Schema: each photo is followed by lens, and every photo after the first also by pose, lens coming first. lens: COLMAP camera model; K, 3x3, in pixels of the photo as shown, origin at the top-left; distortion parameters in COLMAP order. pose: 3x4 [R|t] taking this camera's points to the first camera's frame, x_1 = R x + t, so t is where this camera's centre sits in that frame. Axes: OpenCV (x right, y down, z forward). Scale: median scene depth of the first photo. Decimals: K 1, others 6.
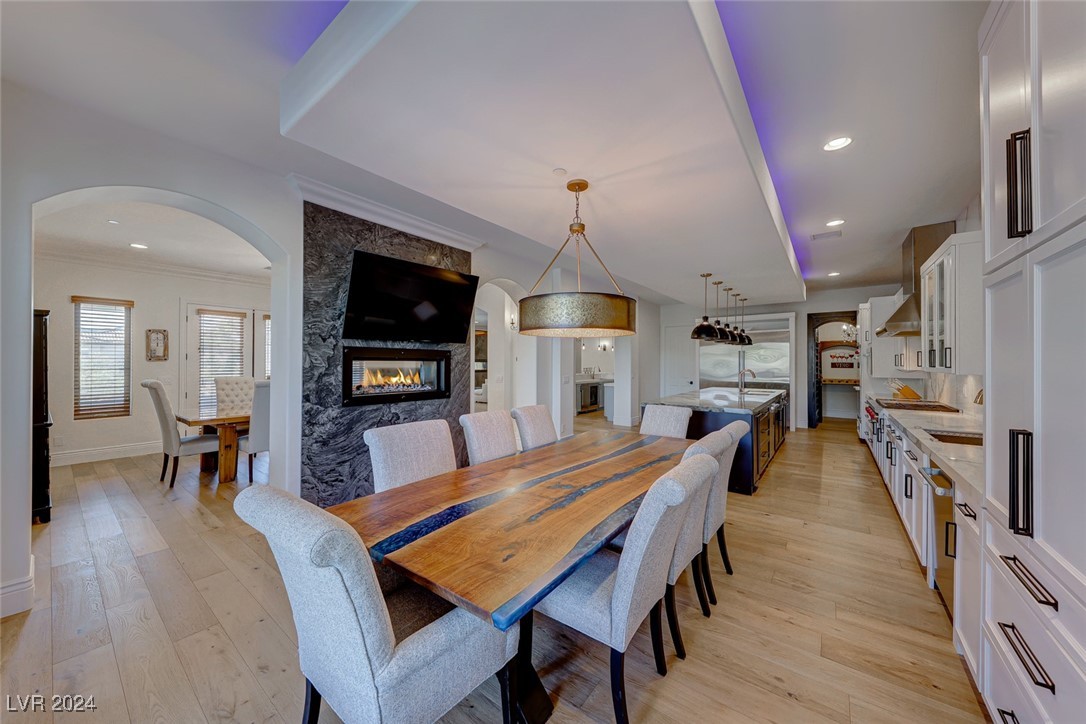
lens RADIAL K [[383.3, 0, 522.1], [0, 383.3, 359.8], [0, 0, 1]] dist [-0.007954, -0.001021]
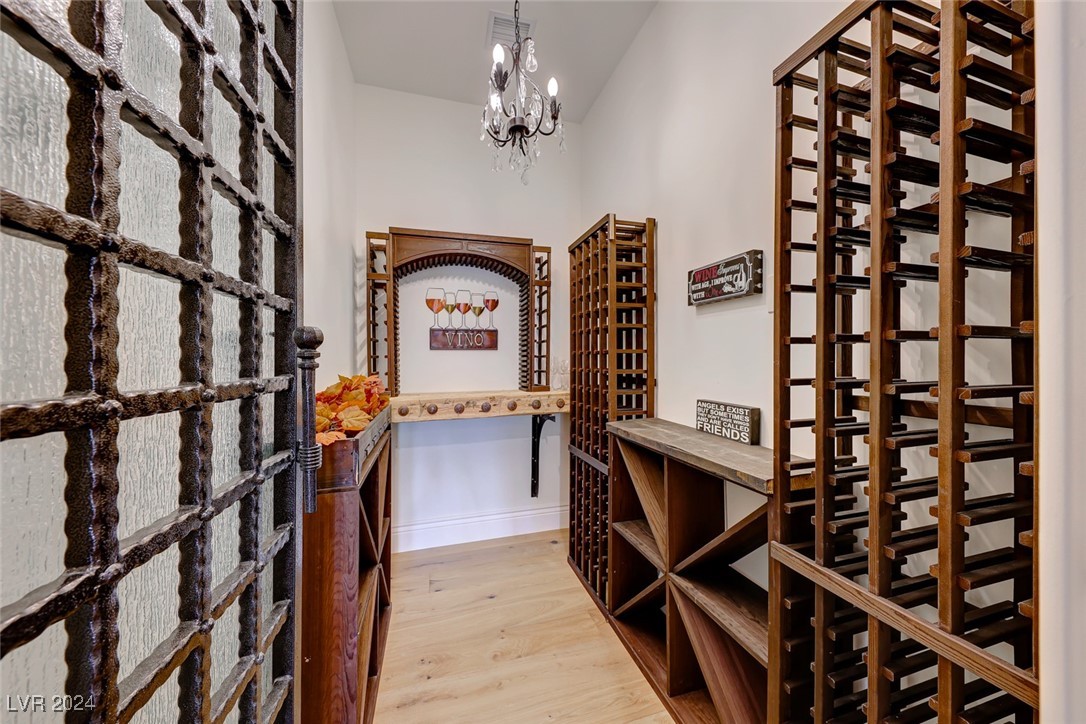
lens RADIAL K [[383.3, 0, 548.5], [0, 383.3, 352.5], [0, 0, 1]] dist [-0.007954, -0.001021]
pose [[0.561610, -0.004008, 0.827392, 0.651236], [-0.006483, 0.999936, 0.009245, 0.020632], [-0.827376, -0.010556, 0.561549, 0.800034]]
